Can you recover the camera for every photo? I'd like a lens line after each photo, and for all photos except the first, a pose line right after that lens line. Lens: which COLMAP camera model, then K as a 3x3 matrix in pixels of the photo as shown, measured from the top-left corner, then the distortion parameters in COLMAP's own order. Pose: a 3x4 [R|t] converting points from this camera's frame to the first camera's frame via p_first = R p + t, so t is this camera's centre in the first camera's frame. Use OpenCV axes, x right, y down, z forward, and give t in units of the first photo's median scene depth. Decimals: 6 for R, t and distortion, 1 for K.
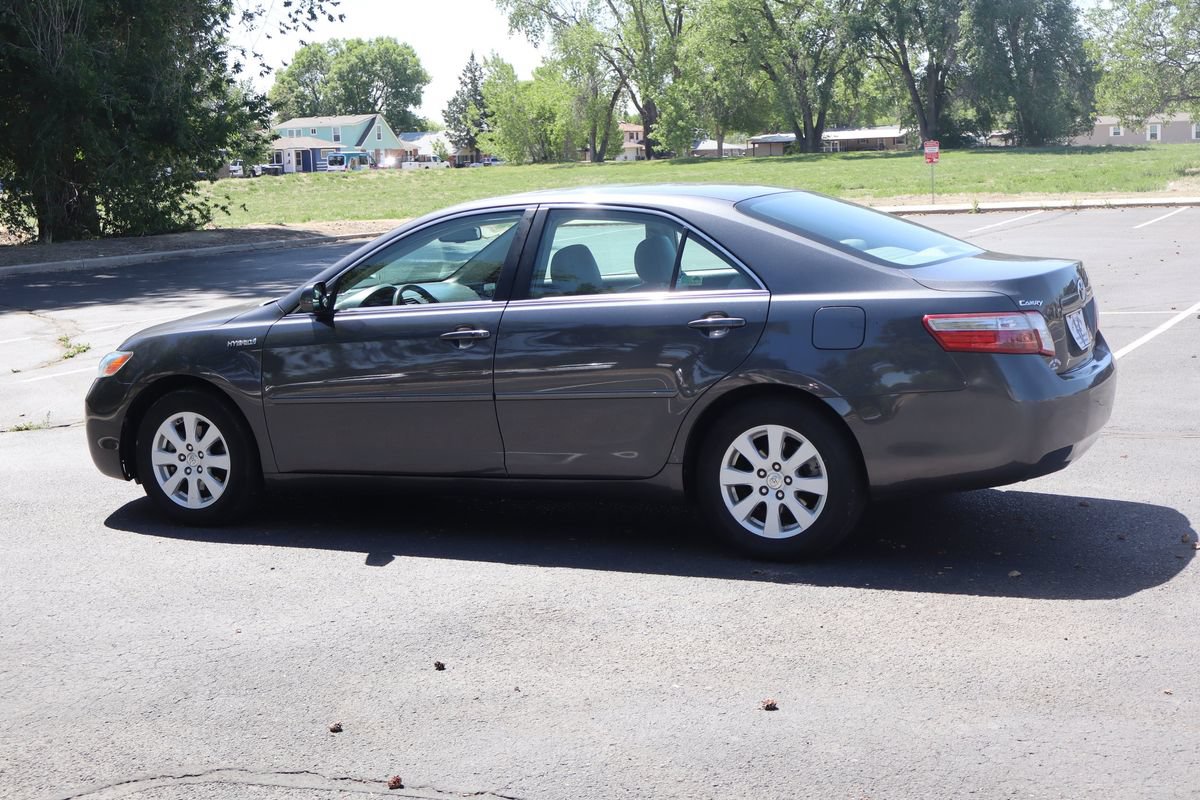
lens RADIAL K [[1799.8, 0, 654.3], [0, 1799.8, 398.9], [0, 0, 1]] dist [0.001325, 0.025169]
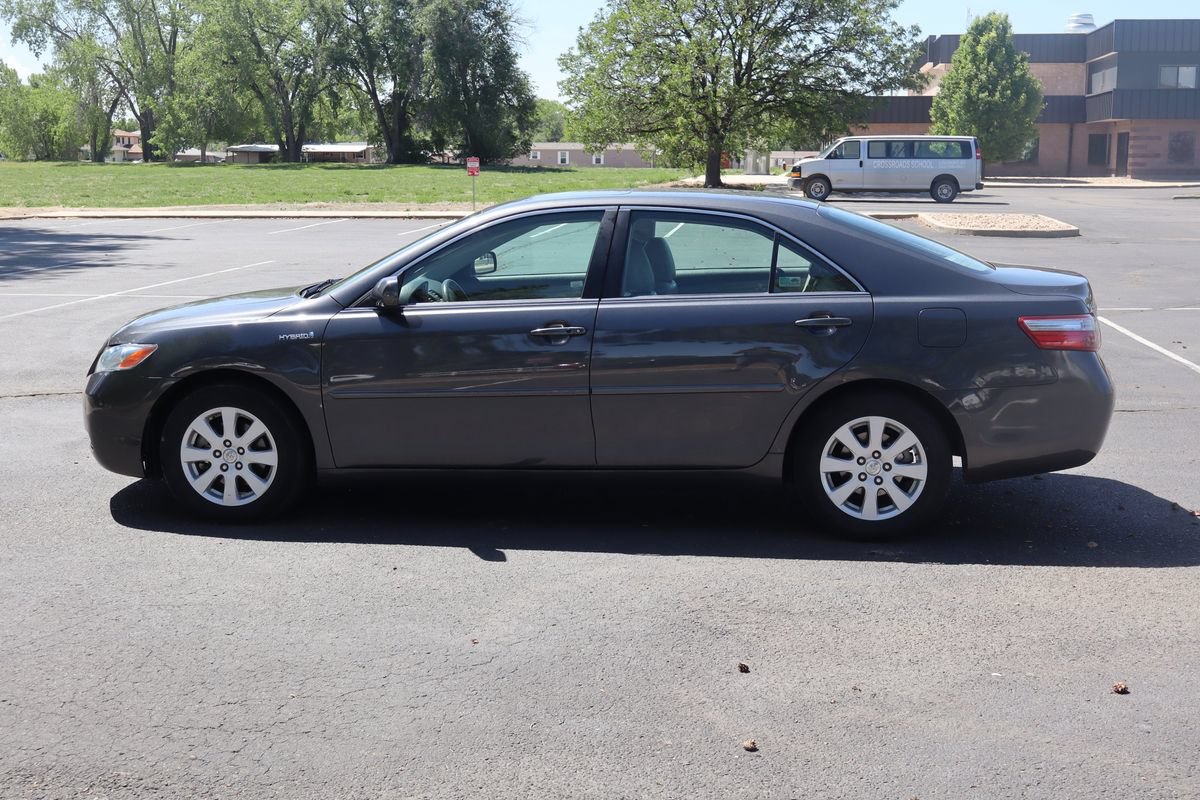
lens RADIAL K [[1482.0, 0, 643.0], [0, 1482.0, 399.4], [0, 0, 1]] dist [0.002654, -0.007511]
pose [[0.943966, -0.009228, 0.329914, -0.303257], [0.002800, 0.999797, 0.019953, -0.011837], [-0.330031, -0.017911, 0.943800, 0.168151]]
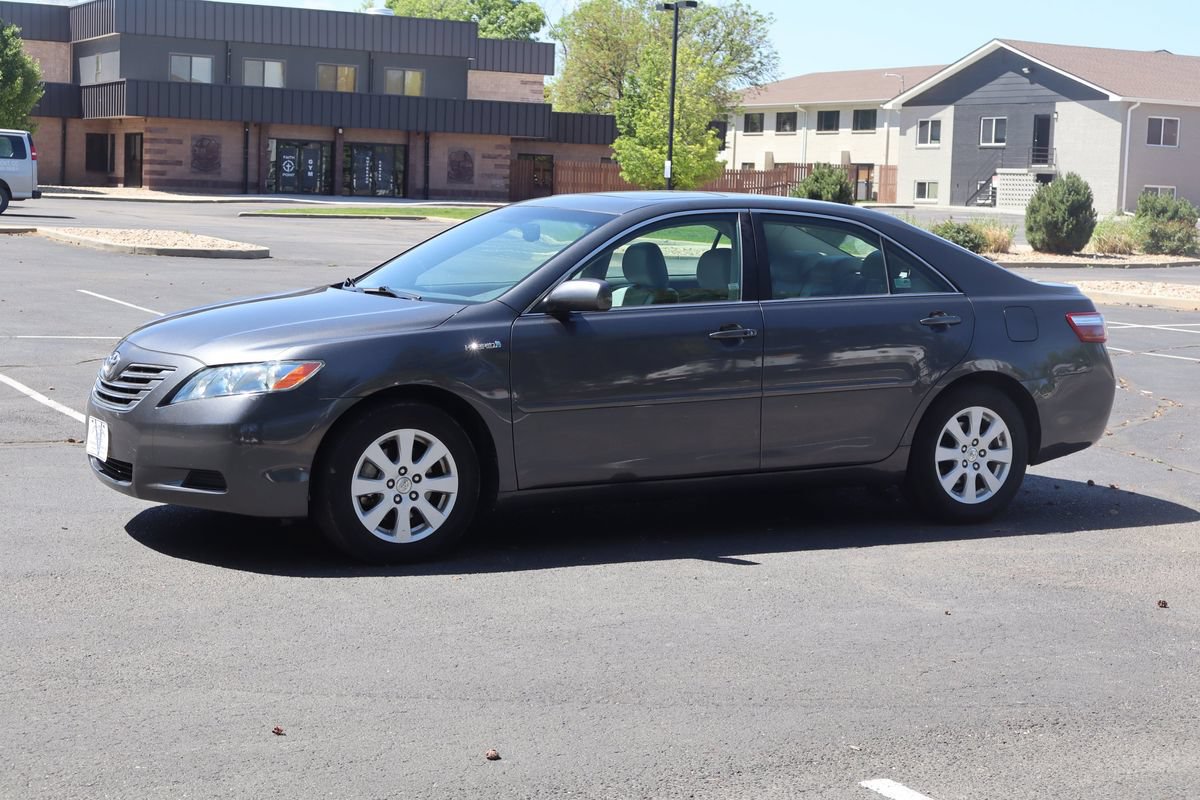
lens RADIAL K [[1873.9, 0, 690.3], [0, 1873.9, 398.4], [0, 0, 1]] dist [0.000738, 0.068598]
pose [[0.566530, -0.027818, 0.823571, -0.885015], [0.049145, 0.998792, -0.000070, -0.000314], [-0.822574, 0.040515, 0.567213, 0.380303]]
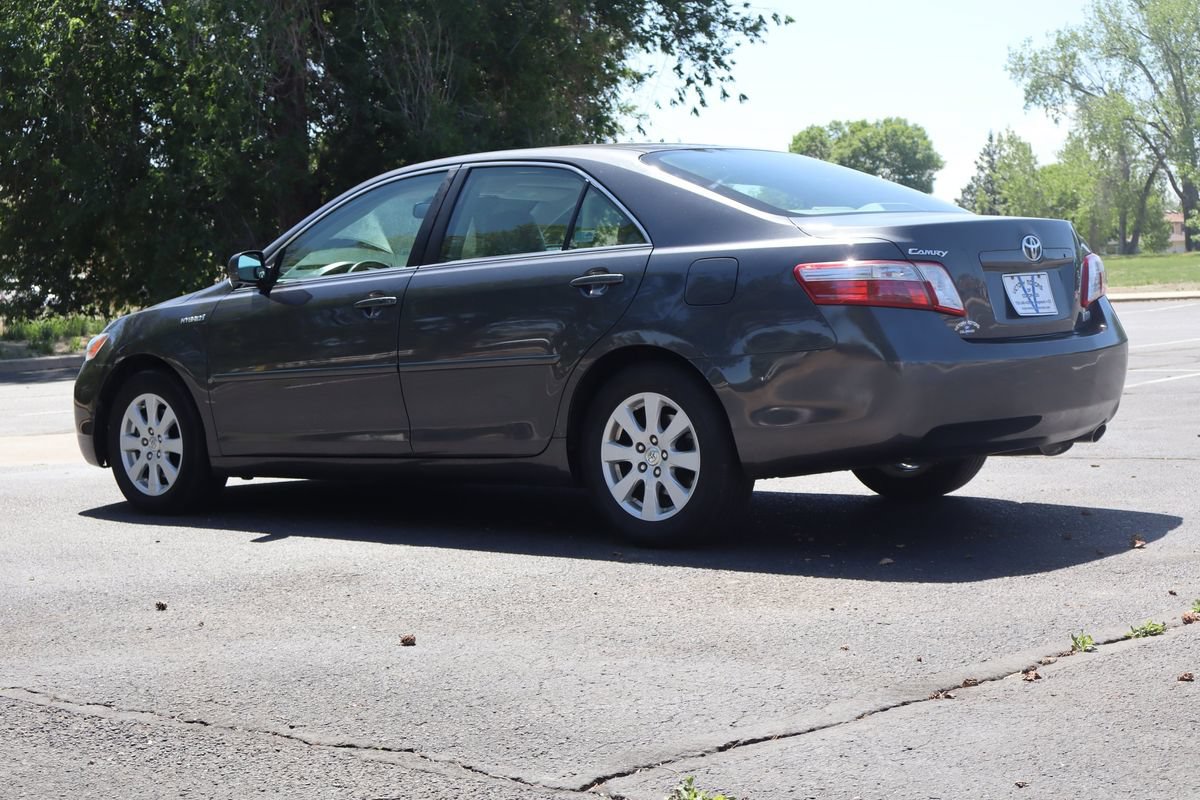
lens RADIAL K [[2066.0, 0, 668.4], [0, 2066.0, 401.3], [0, 0, 1]] dist [0.023634, 0.008093]
pose [[0.964962, 0.014443, -0.261992, 0.287600], [-0.031284, 0.997695, -0.060223, 0.067127], [0.260518, 0.066310, 0.963189, 0.012936]]
